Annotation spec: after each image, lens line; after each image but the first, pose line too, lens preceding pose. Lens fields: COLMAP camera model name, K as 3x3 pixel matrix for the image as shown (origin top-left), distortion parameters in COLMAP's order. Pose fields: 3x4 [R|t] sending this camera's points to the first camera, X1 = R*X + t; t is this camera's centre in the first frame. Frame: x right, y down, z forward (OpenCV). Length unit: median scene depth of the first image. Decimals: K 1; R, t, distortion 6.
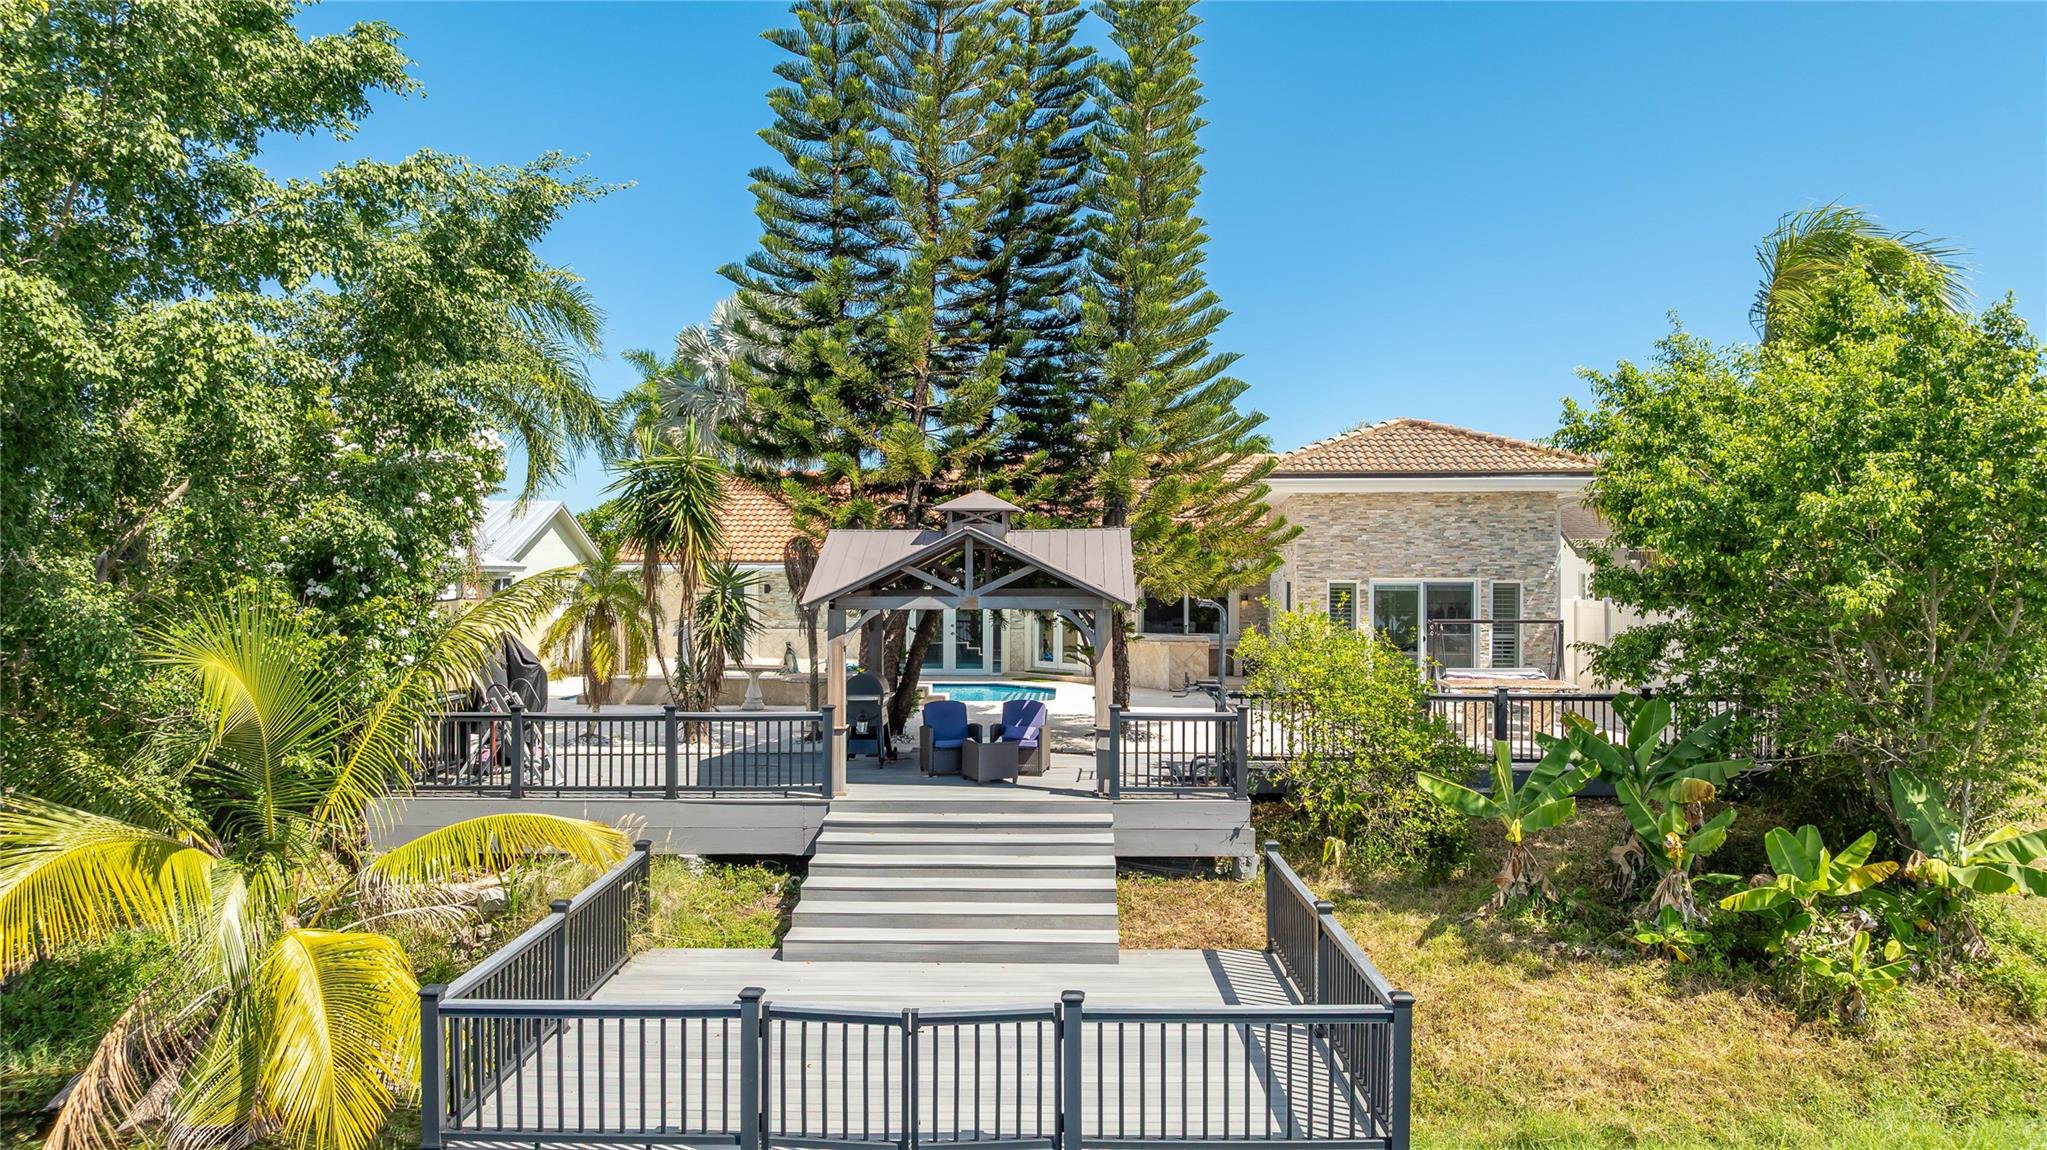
lens RADIAL K [[1433.7, 0, 1023.5], [0, 1433.7, 575.0], [0, 0, 1]] dist [-0.016255, 0.000778]
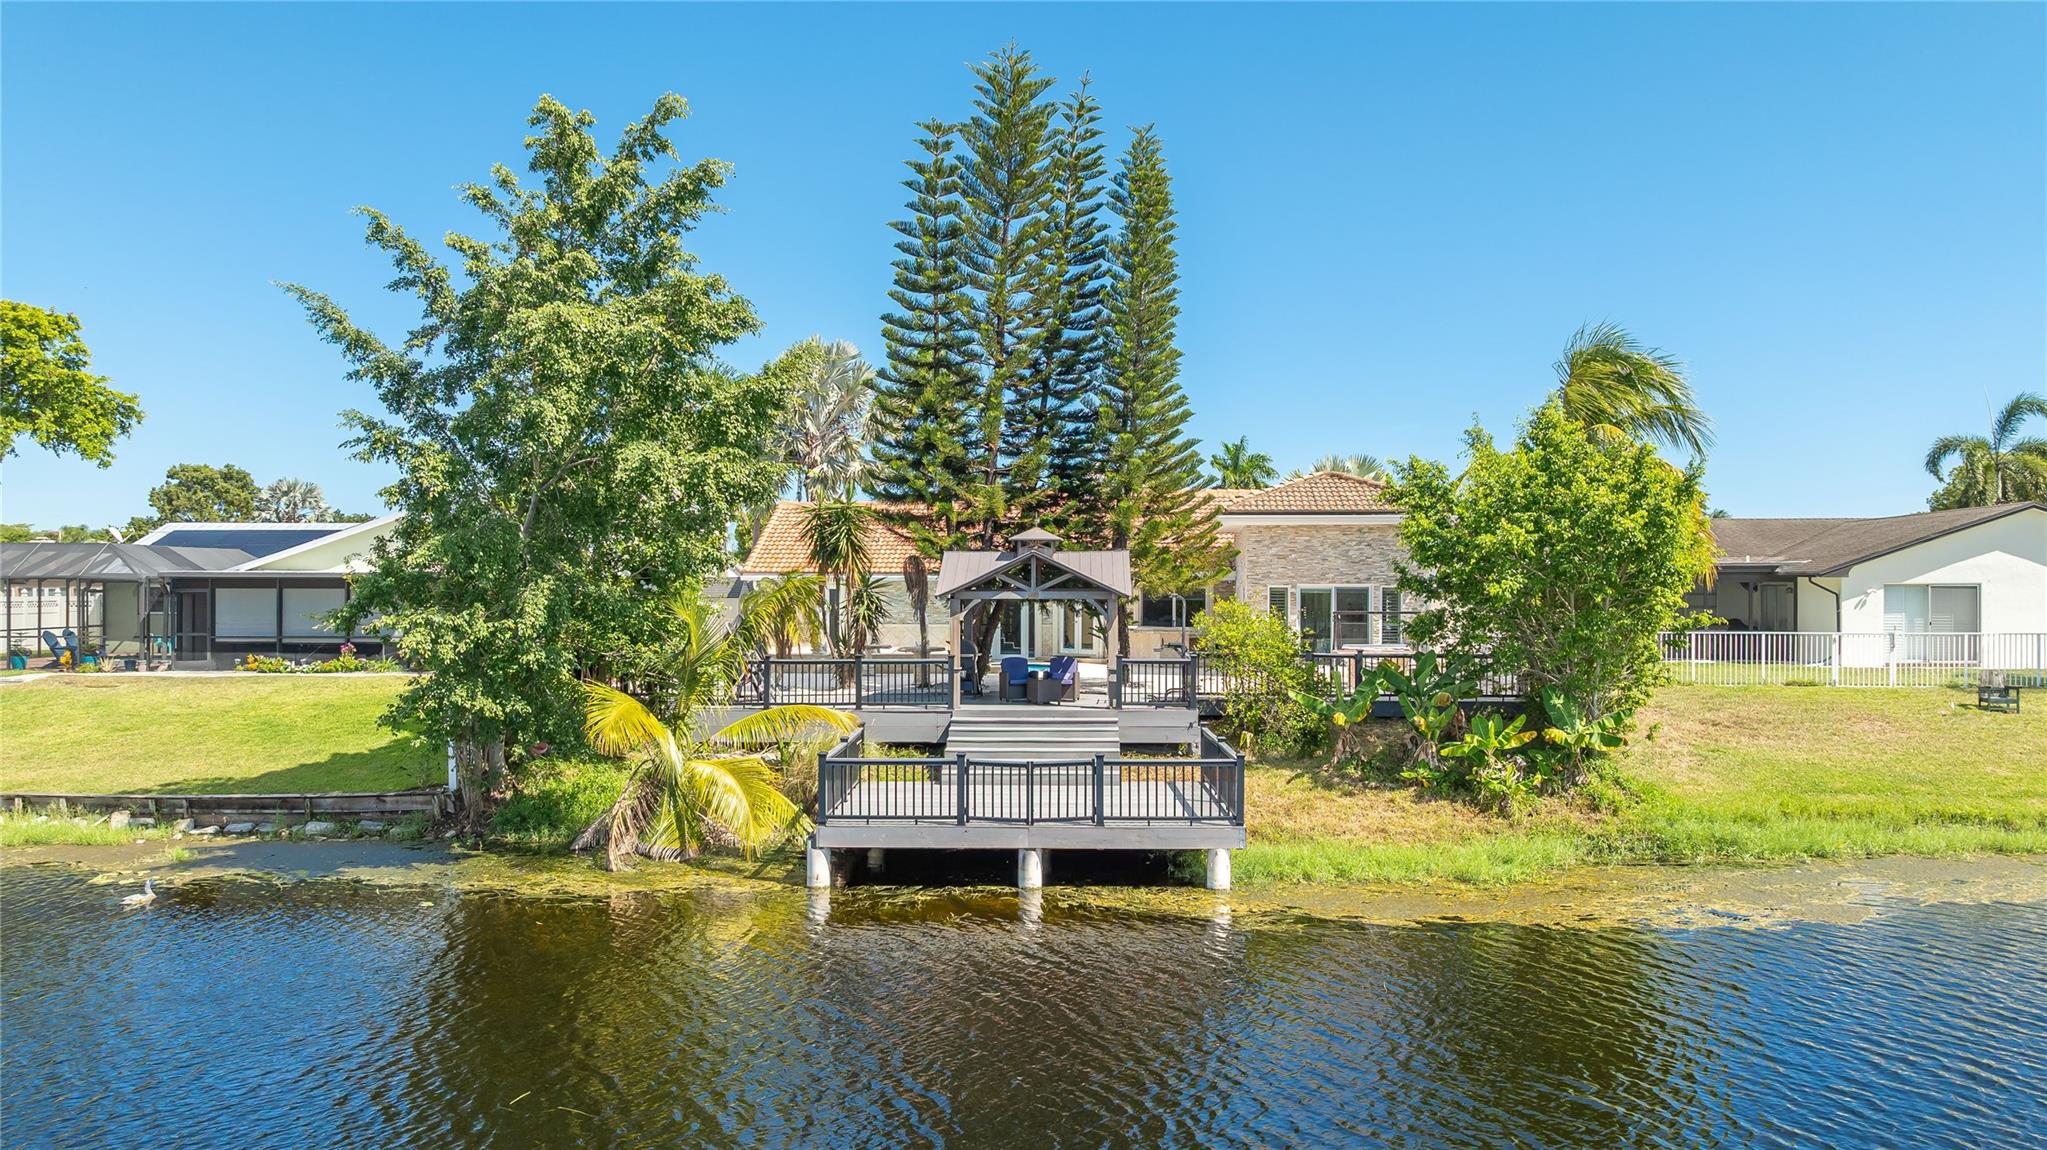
lens RADIAL K [[1433.7, 0, 1023.5], [0, 1433.7, 575.0], [0, 0, 1]] dist [-0.016255, 0.000778]
pose [[0.999980, 0.001232, -0.006172, -0.034952], [-0.001294, 0.999948, -0.010103, 0.011152], [0.006159, 0.010111, 0.999930, -0.617473]]
